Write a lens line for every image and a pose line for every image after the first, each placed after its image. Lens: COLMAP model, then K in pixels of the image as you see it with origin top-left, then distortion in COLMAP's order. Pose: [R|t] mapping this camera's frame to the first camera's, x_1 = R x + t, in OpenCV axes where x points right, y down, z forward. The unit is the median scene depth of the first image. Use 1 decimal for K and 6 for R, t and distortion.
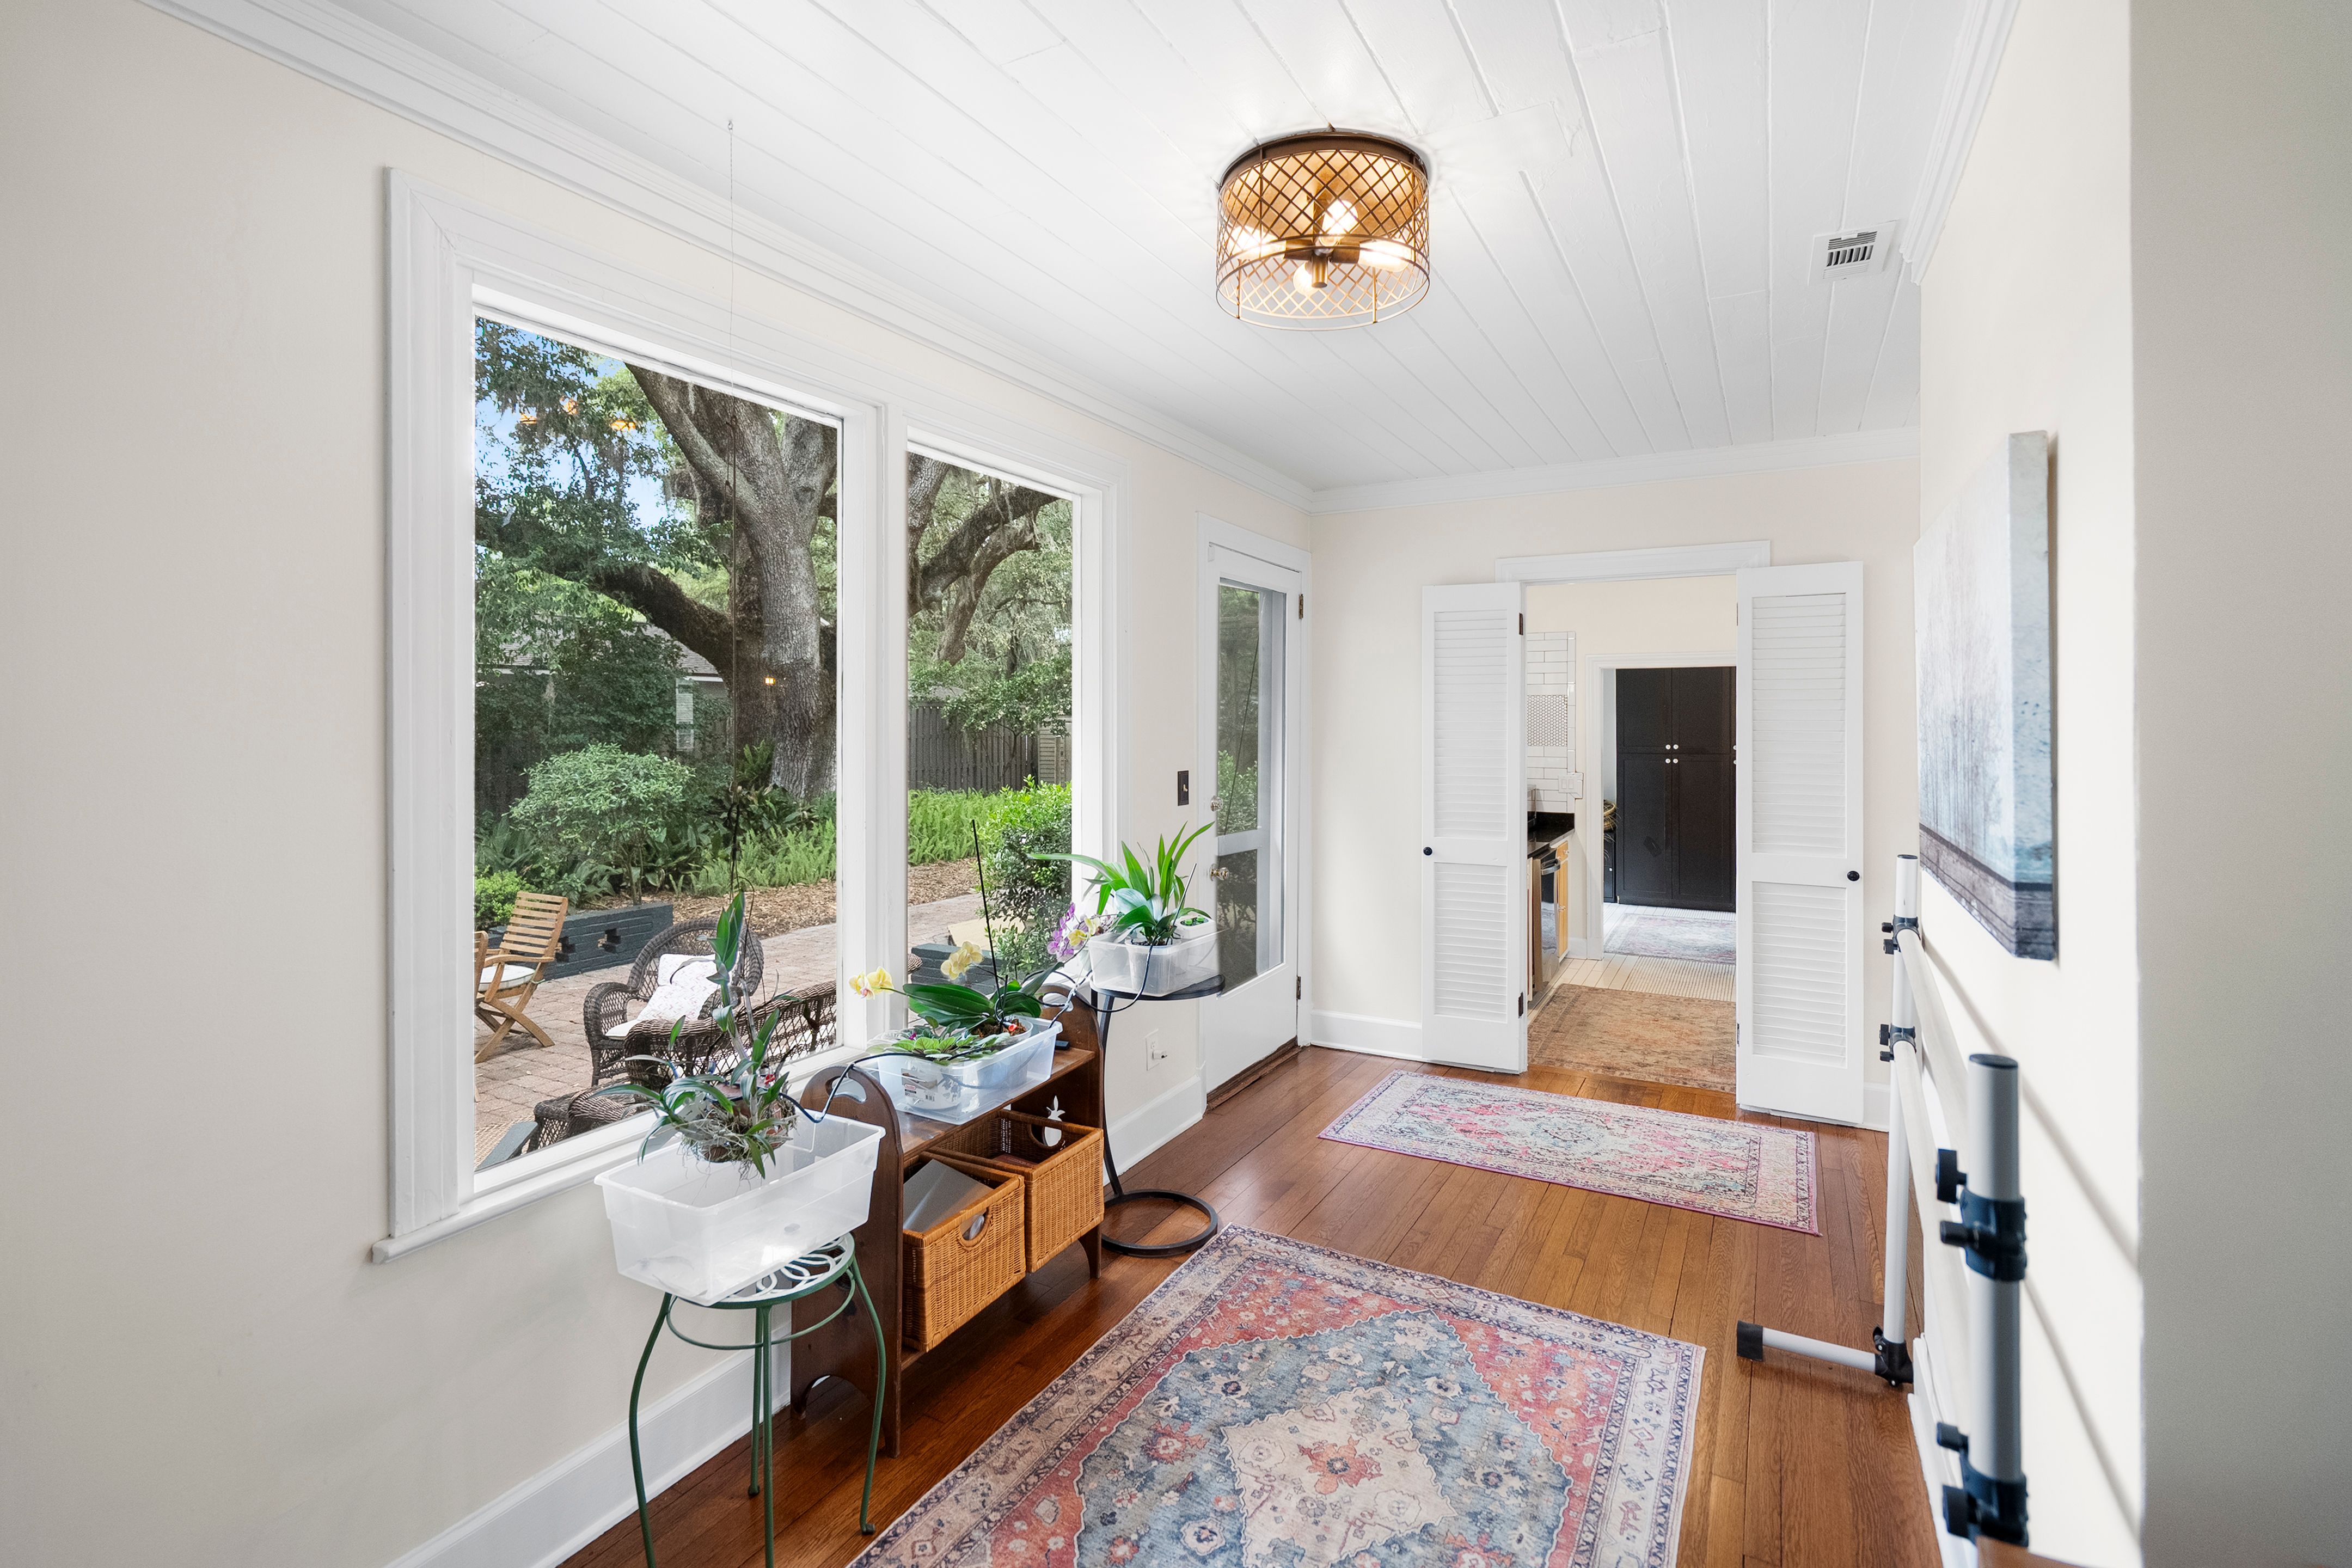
lens RADIAL K [[1087.4, 0, 1160.6], [0, 1087.4, 723.0], [0, 0, 1]] dist [-0.004414, 0.001466]
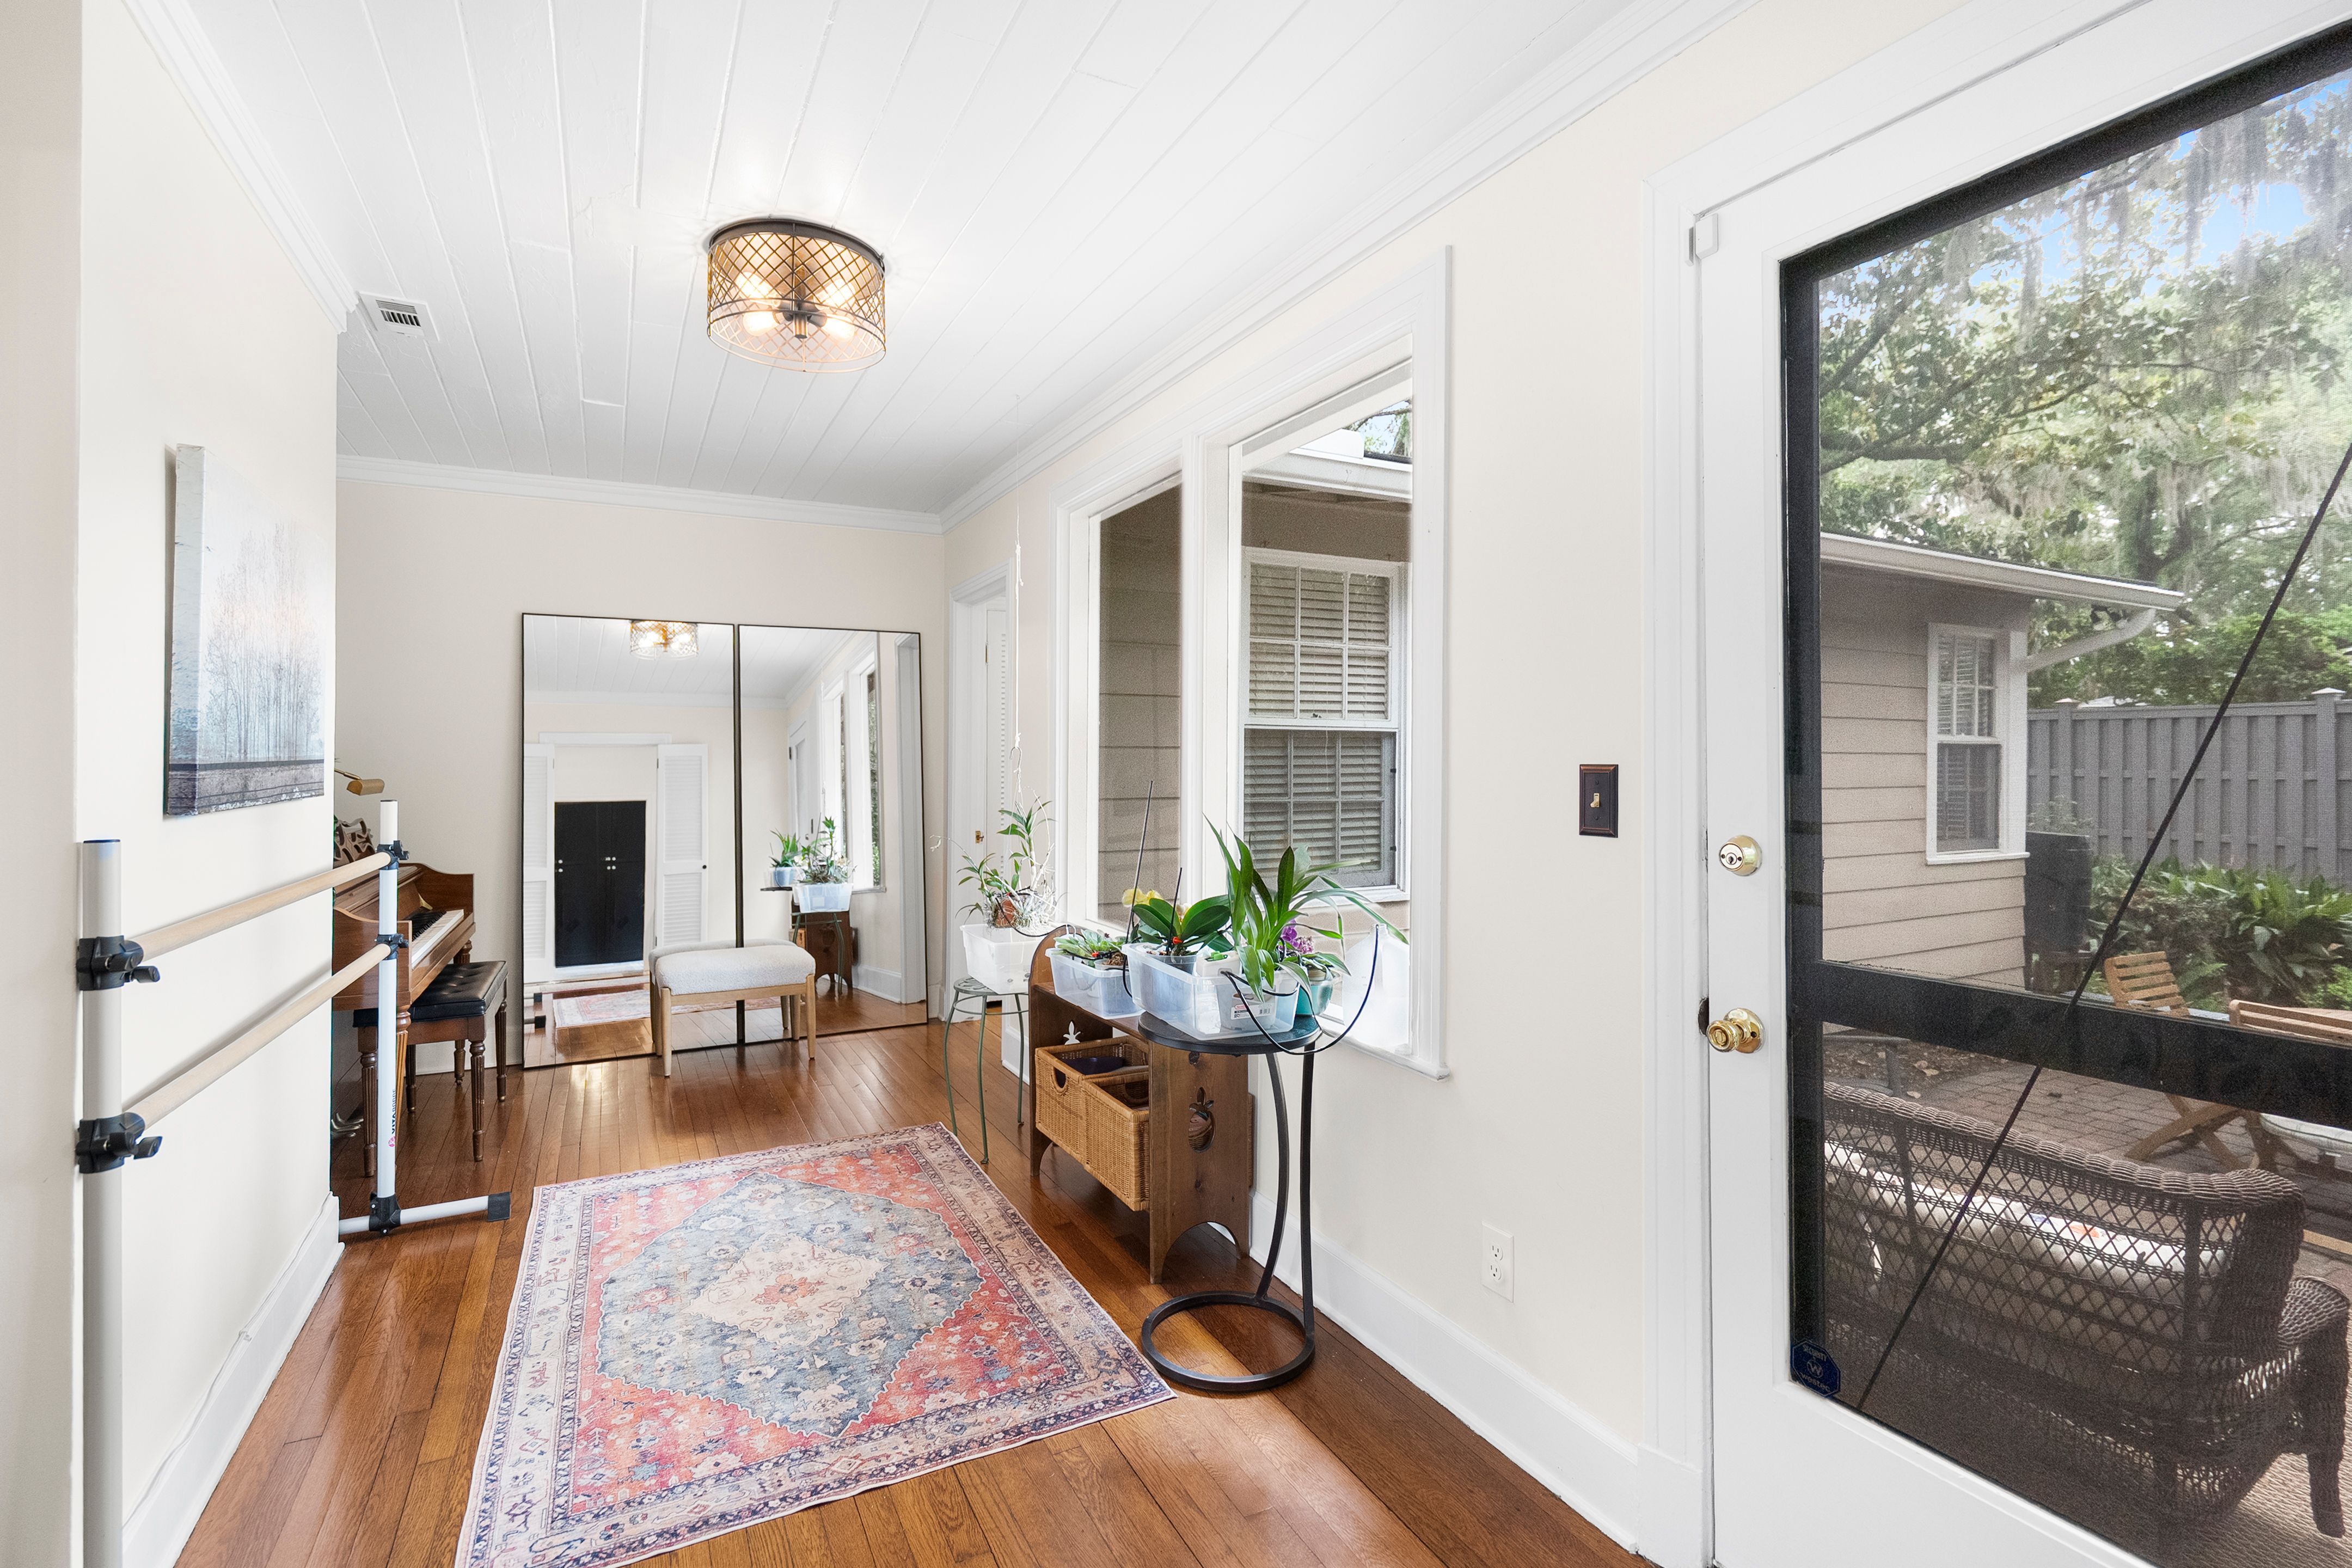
lens RADIAL K [[1087.4, 0, 1175.8], [0, 1087.4, 762.8], [0, 0, 1]] dist [-0.004414, 0.001466]
pose [[-0.544840, 0.000931, -0.838539, 0.844029], [-0.007063, 0.999959, 0.005700, 0.067351], [0.838510, 0.009028, -0.544811, 1.796082]]
